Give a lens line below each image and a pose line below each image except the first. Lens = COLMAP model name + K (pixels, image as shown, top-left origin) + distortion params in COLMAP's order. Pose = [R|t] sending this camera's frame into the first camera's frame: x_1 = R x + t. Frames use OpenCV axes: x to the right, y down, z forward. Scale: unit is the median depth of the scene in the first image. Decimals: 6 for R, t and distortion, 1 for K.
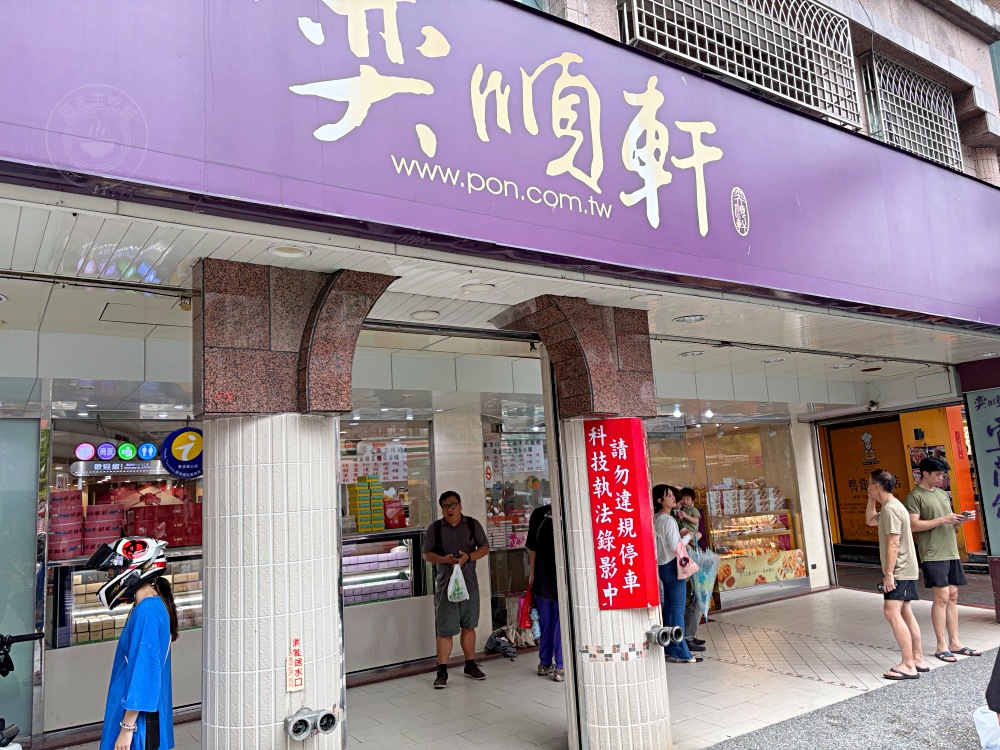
lens RADIAL K [[759.0, 0, 508.7], [0, 759.0, 376.2], [0, 0, 1]] dist [0.039841, -0.046742]
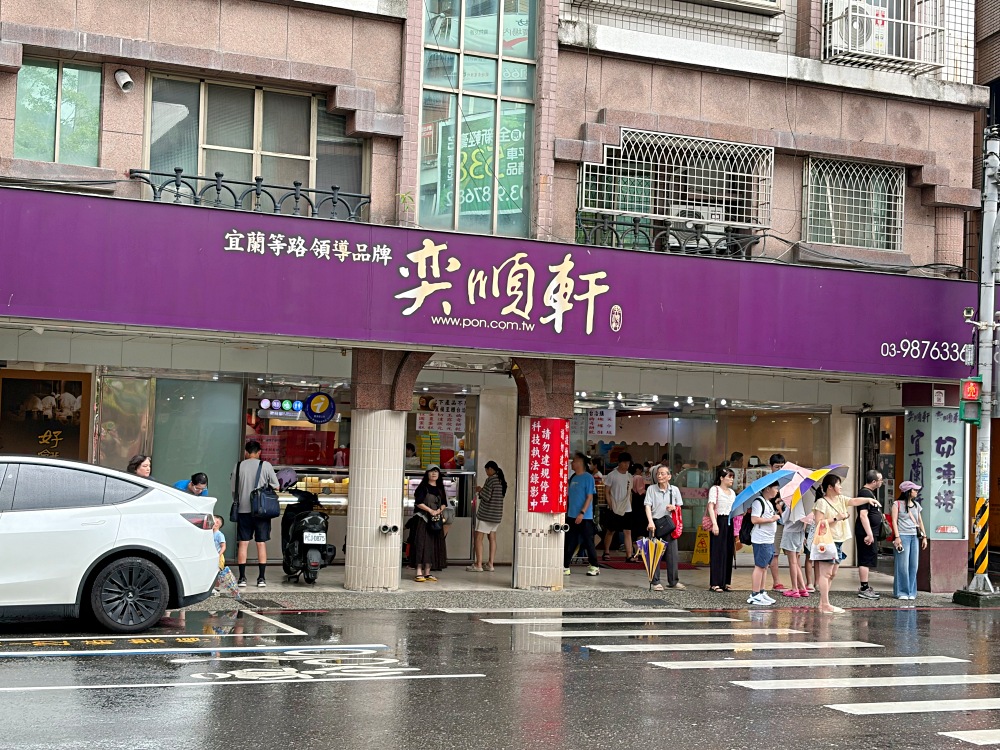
lens RADIAL K [[1575.5, 0, 500.1], [0, 1575.5, 376.3], [0, 0, 1]] dist [0.143610, 0.000000]
pose [[0.980056, 0.084851, -0.179697, 0.818630], [-0.065106, 0.991452, 0.113071, -0.552026], [0.187755, -0.099117, 0.977202, -3.269023]]
